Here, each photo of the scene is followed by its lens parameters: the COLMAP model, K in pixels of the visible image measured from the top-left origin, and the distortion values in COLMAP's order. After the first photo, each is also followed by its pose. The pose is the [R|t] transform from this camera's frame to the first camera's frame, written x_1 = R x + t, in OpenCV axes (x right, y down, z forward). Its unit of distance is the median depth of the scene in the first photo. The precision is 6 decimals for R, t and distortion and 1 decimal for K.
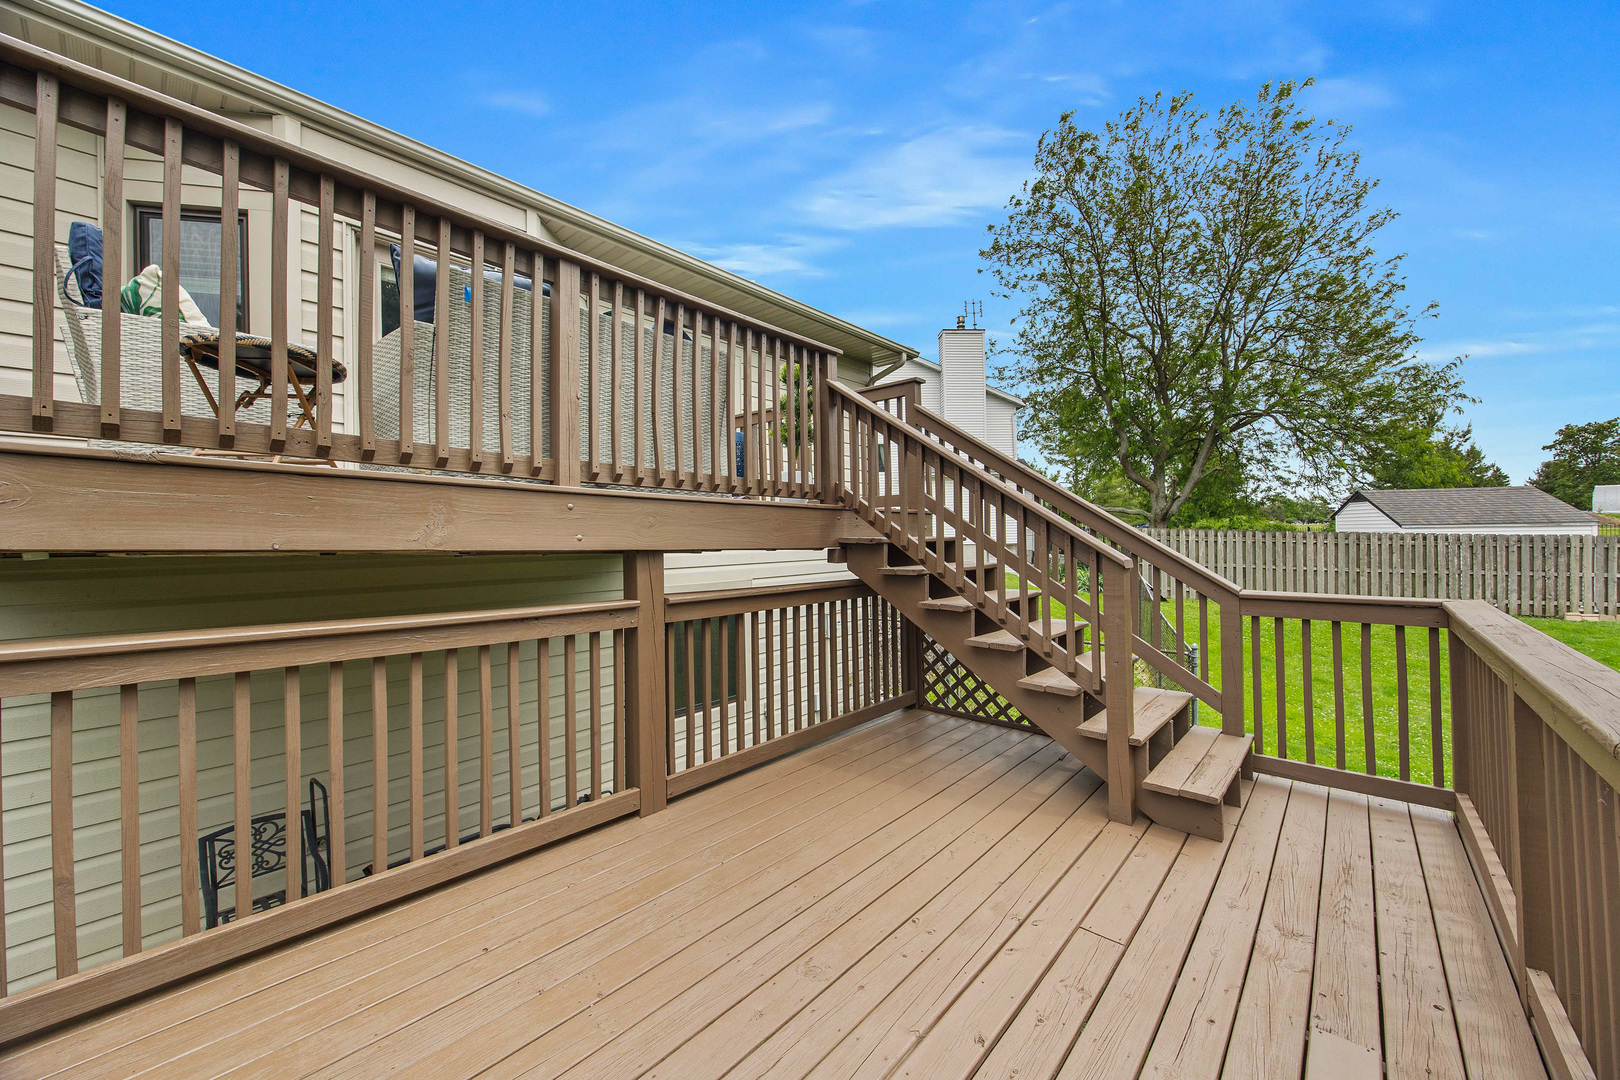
lens RADIAL K [[627.8, 0, 806.3], [0, 627.8, 534.8], [0, 0, 1]] dist [-0.005106, 0.001571]
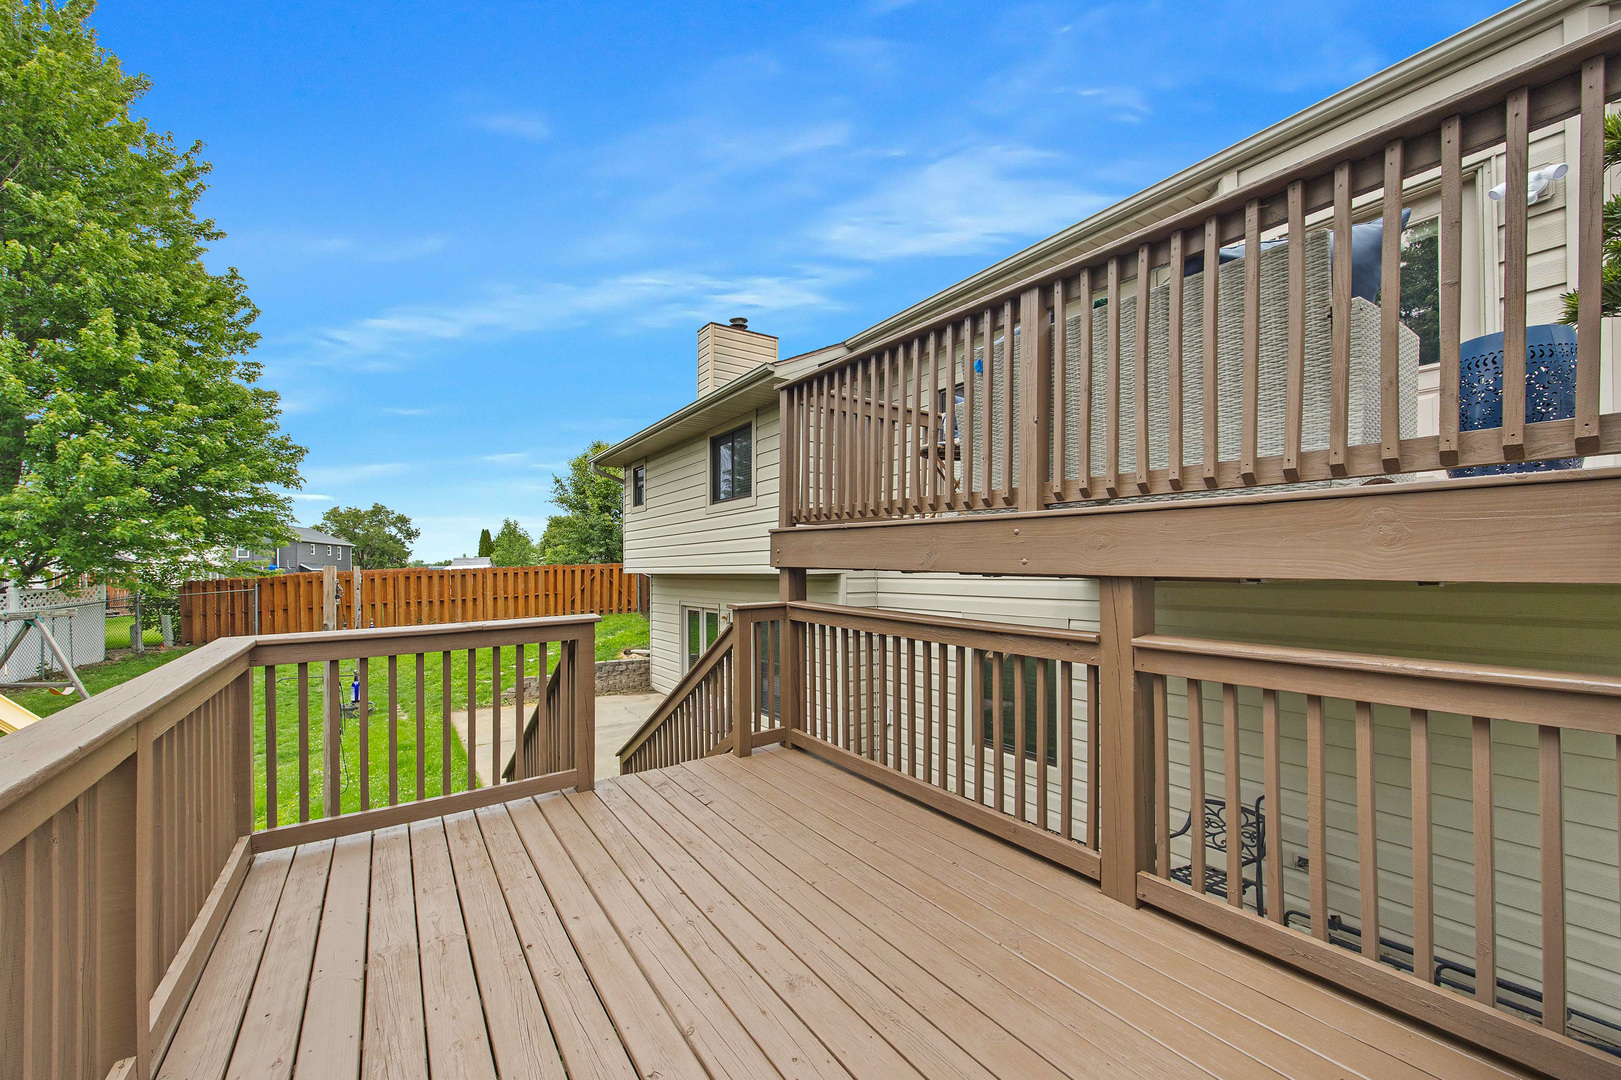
lens RADIAL K [[628.2, 0, 797.2], [0, 628.2, 567.0], [0, 0, 1]] dist [-0.005106, 0.001571]
pose [[-0.251061, 0.009873, -0.967921, 0.594624], [0.007339, 0.999939, 0.008296, 0.003562], [0.967944, -0.005021, -0.251118, 0.750940]]
